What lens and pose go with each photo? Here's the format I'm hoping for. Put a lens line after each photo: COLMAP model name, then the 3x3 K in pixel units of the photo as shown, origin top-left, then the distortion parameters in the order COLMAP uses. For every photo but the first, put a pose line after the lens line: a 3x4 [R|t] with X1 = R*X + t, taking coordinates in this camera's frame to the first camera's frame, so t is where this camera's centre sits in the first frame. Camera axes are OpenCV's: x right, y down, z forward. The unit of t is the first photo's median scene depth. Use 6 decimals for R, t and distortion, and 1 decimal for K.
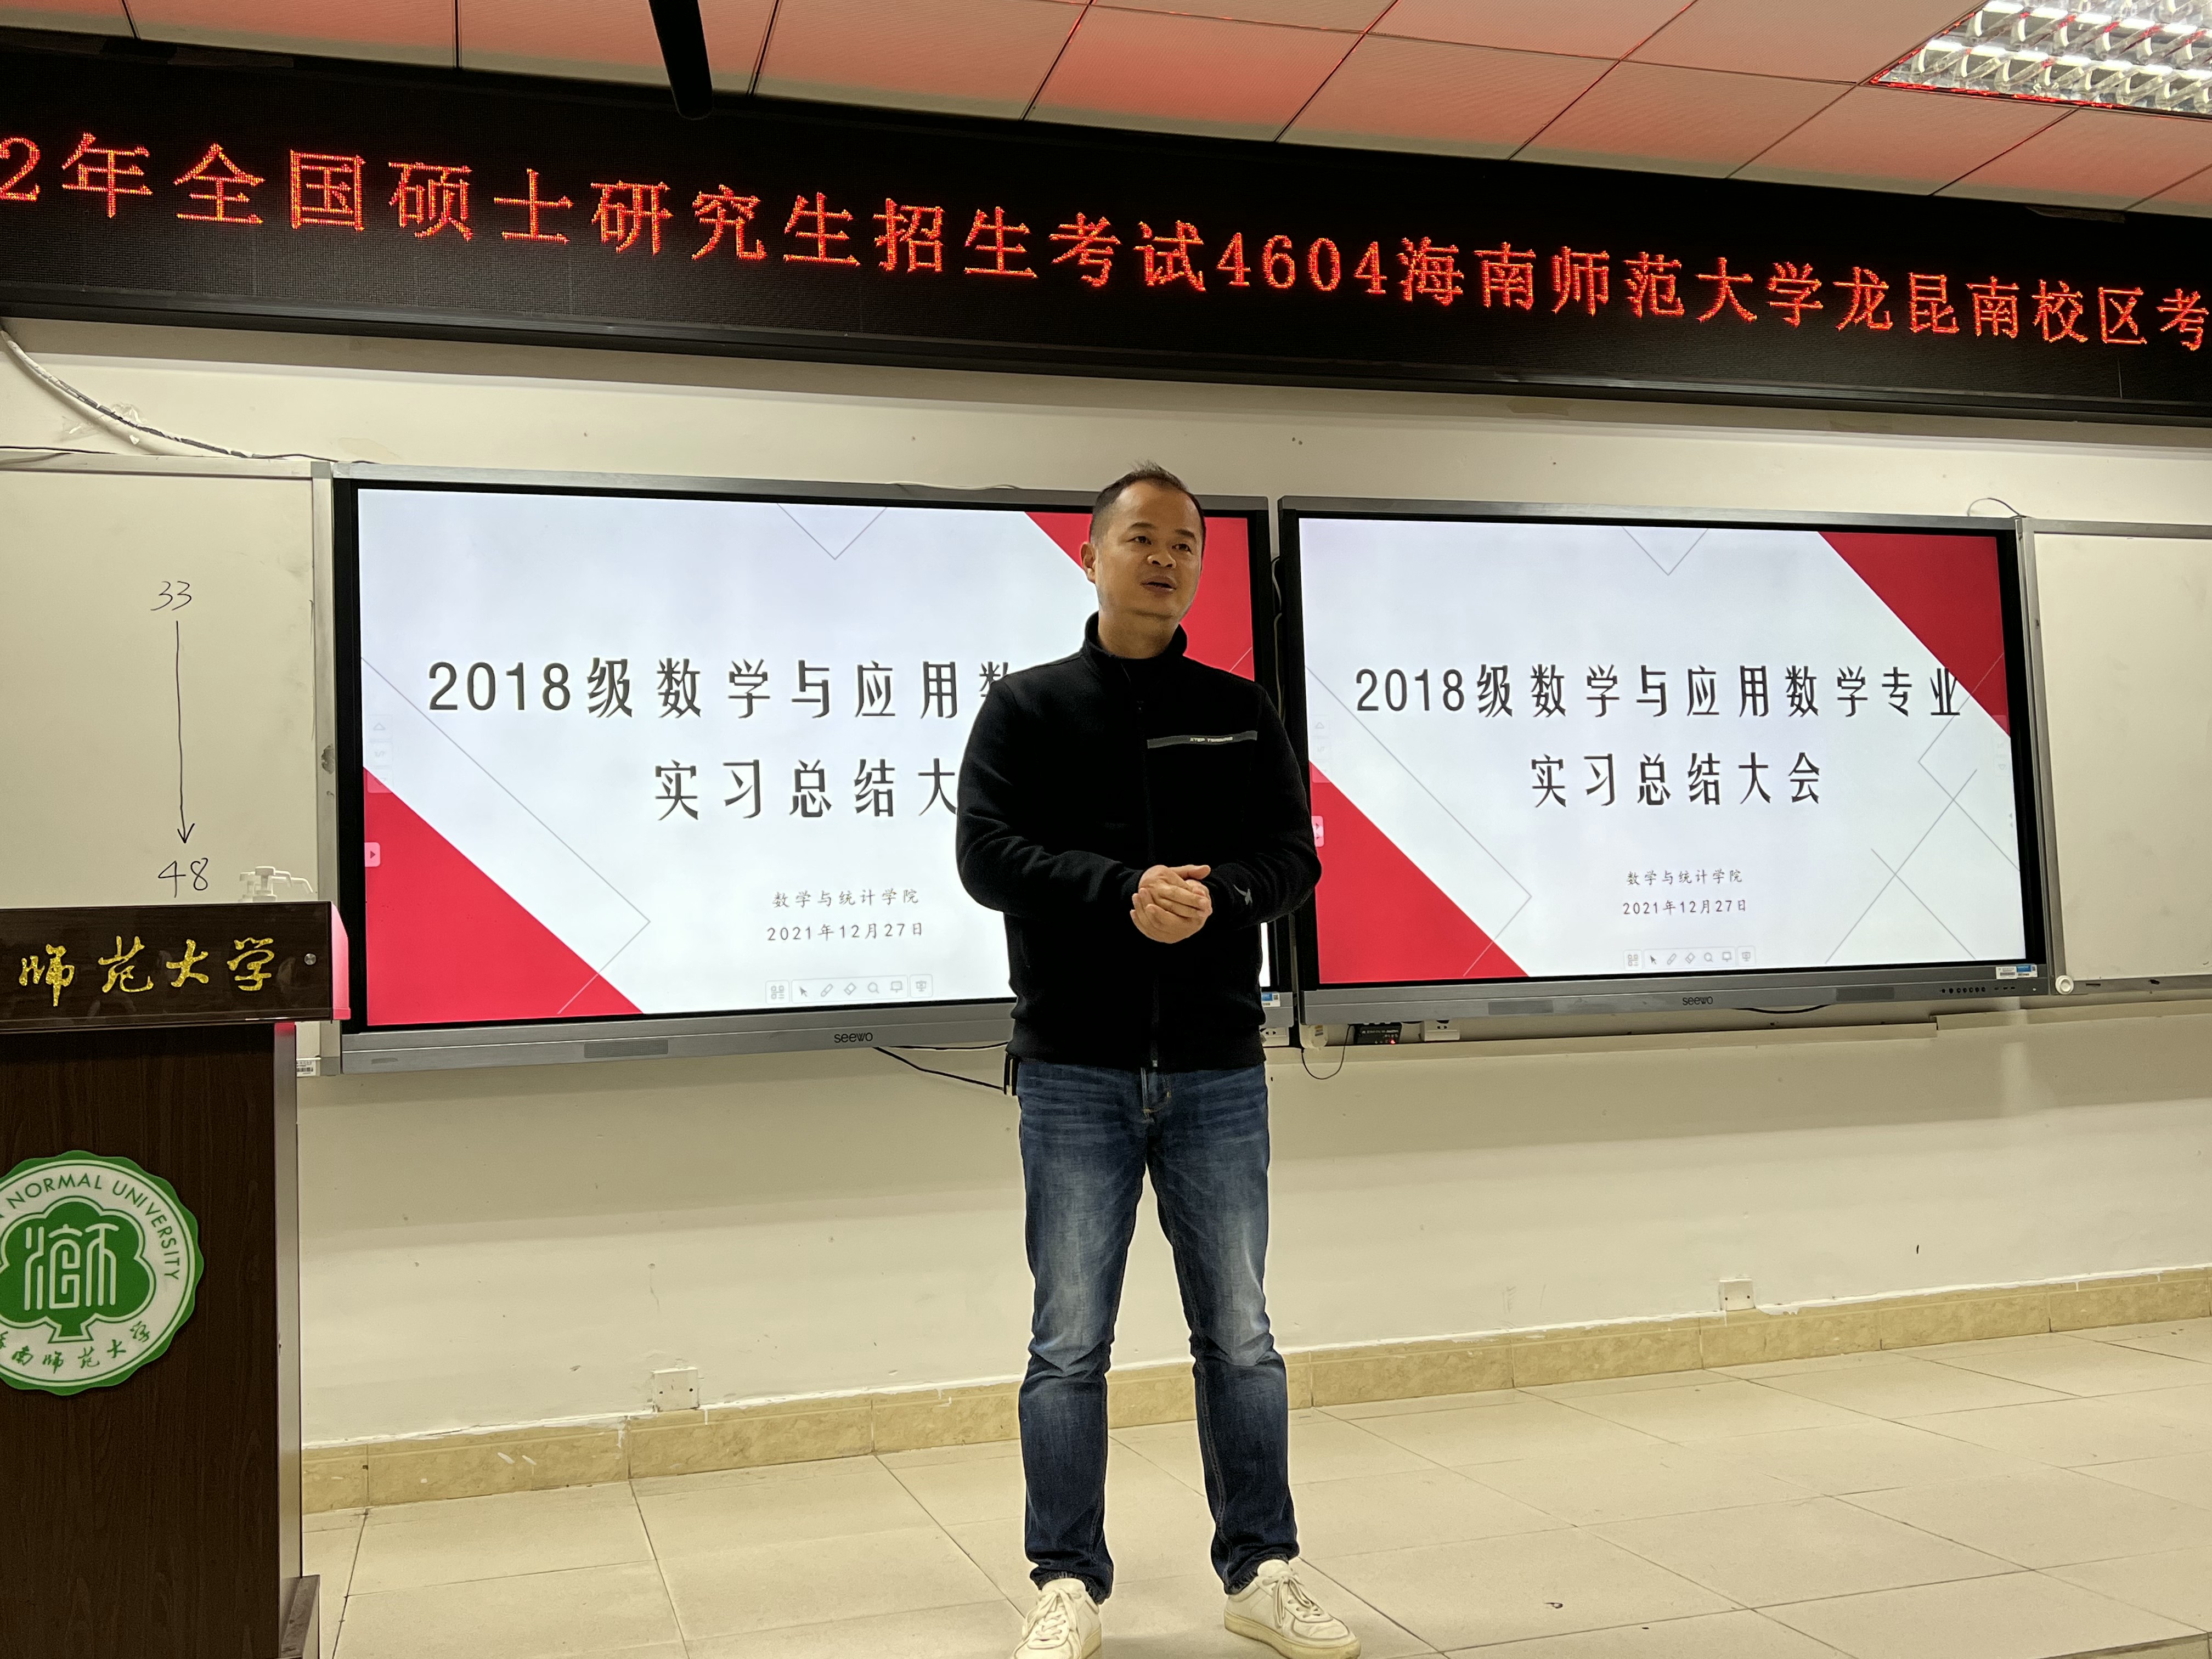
lens RADIAL K [[2121.7, 0, 1078.3], [0, 2121.7, 817.8], [0, 0, 1]] dist [0.050889, 0.000000]
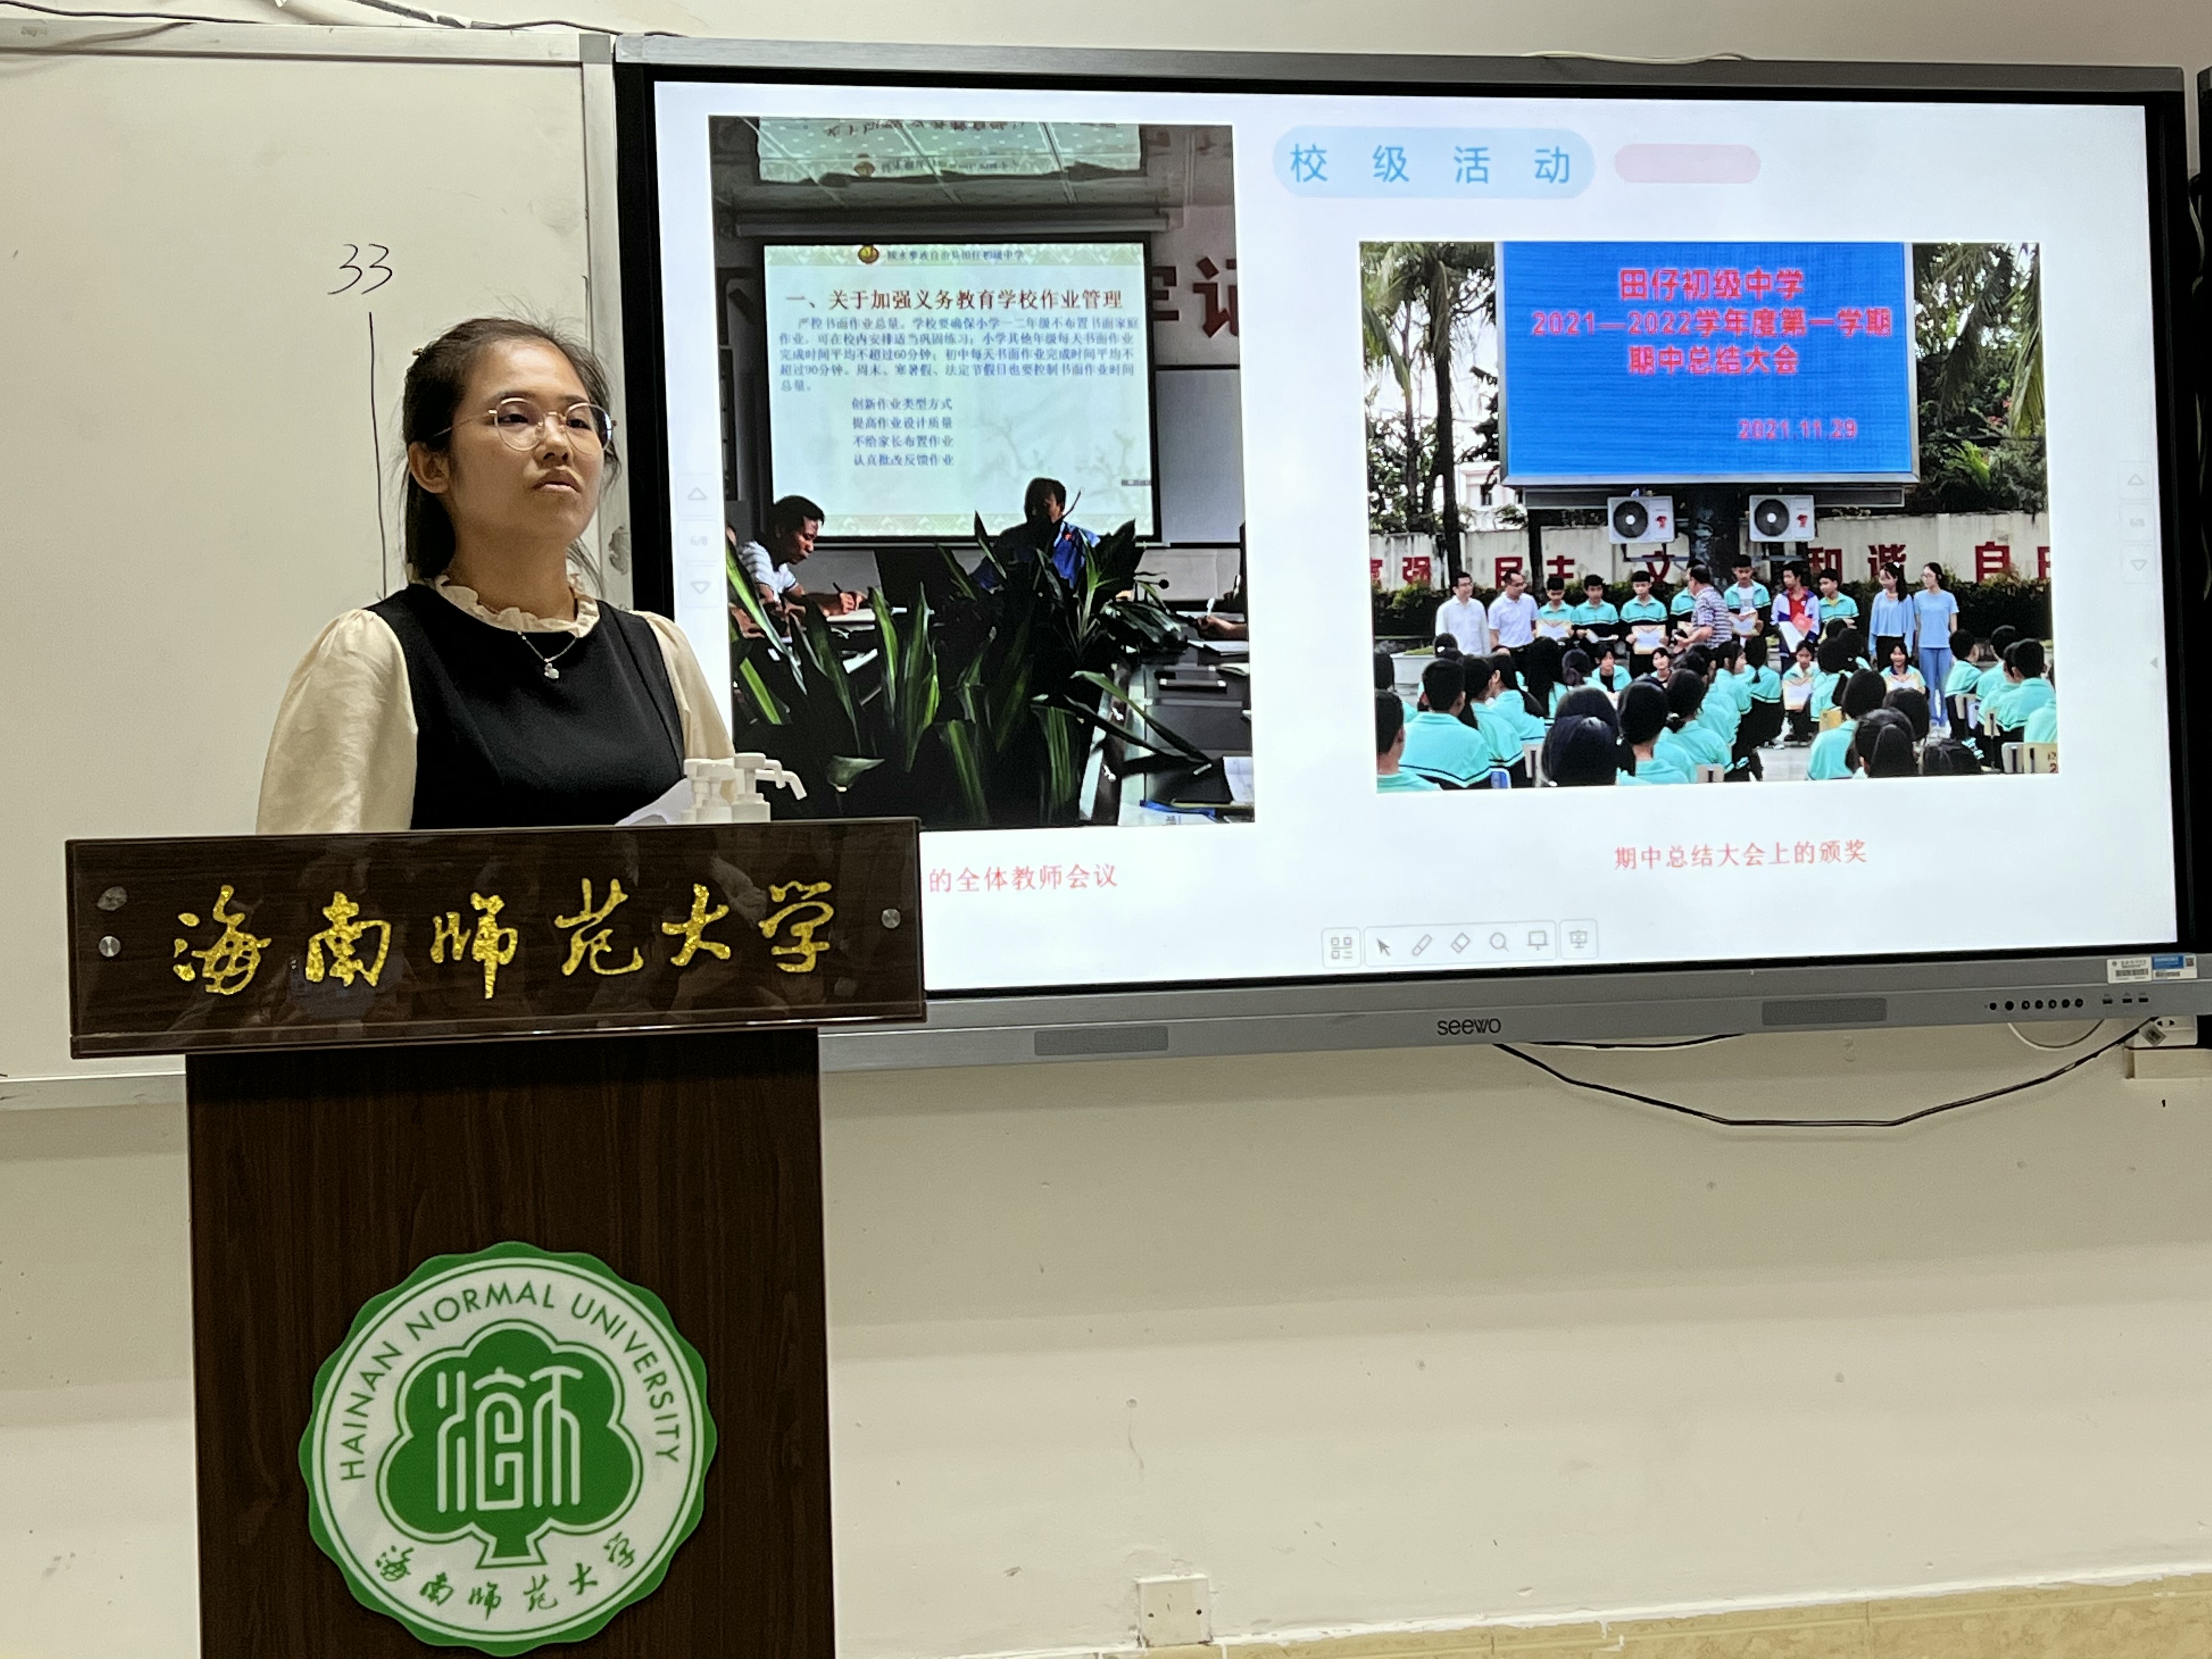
lens RADIAL K [[3510.6, 0, 1109.7], [0, 3510.6, 843.9], [0, 0, 1]] dist [0.078254, 0.000000]
pose [[0.997490, 0.006558, -0.070510, -0.143720], [-0.001862, 0.997787, 0.066468, -0.010495], [0.070790, -0.066170, 0.995294, 0.039235]]
